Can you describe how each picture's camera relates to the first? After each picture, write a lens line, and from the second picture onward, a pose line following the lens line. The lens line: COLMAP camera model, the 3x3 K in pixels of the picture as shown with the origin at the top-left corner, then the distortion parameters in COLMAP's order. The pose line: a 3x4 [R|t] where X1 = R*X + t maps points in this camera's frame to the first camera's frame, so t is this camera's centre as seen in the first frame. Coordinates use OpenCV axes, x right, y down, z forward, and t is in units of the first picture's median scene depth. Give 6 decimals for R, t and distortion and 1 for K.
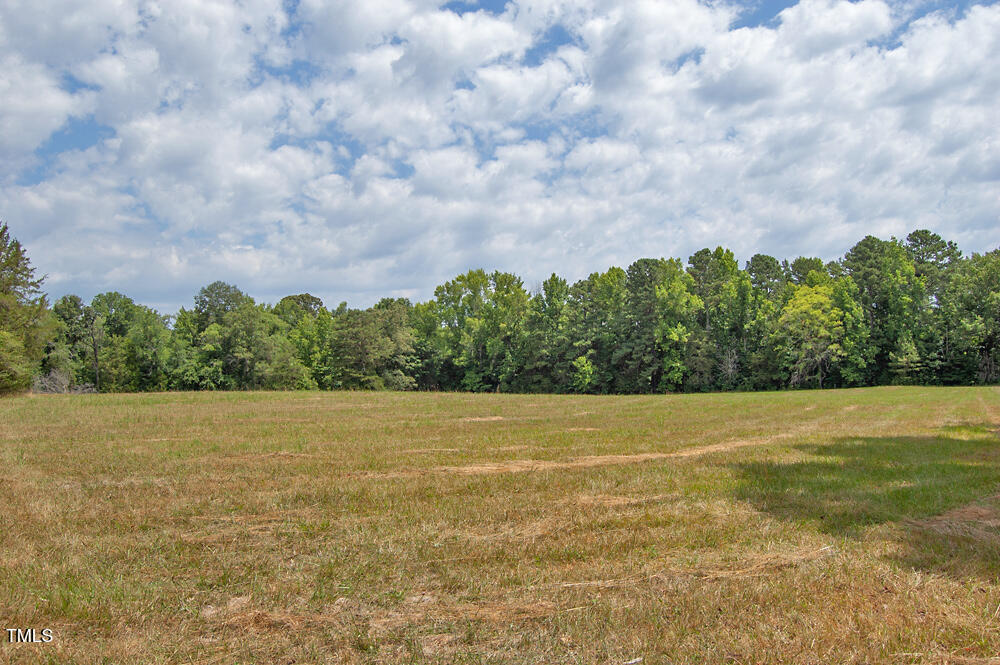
lens RADIAL K [[803.4, 0, 500.0], [0, 803.4, 332.5], [0, 0, 1]] dist [-0.073314, 0.021771]
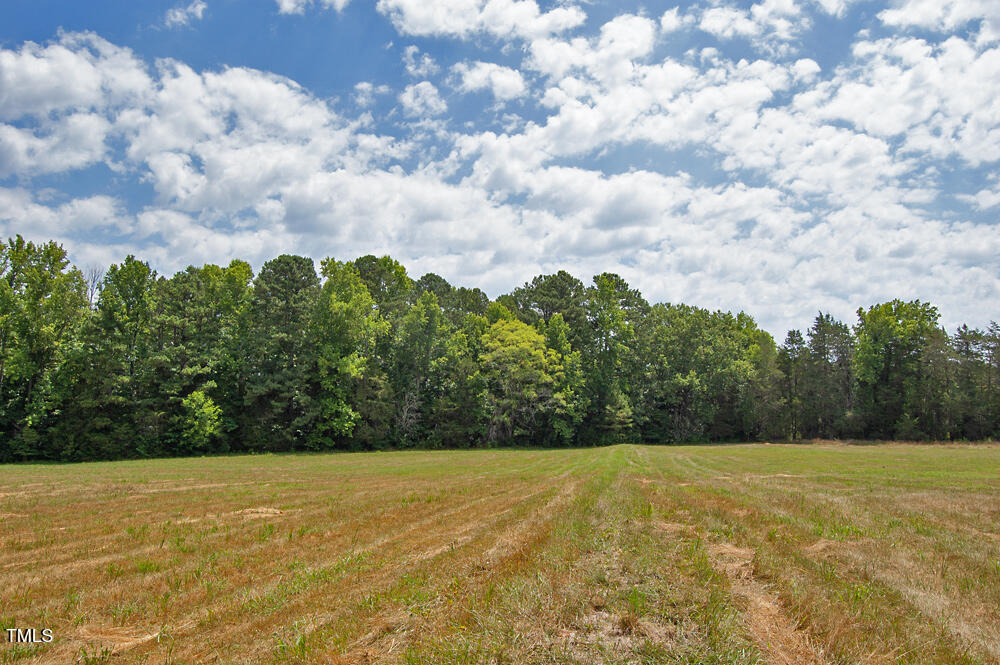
lens RADIAL K [[803.4, 0, 500.0], [0, 803.4, 332.5], [0, 0, 1]] dist [-0.073314, 0.021771]
pose [[0.680153, 0.104067, 0.725646, -0.199342], [-0.059164, 0.994436, -0.087160, 0.025094], [-0.730678, 0.016350, 0.682526, 0.410637]]
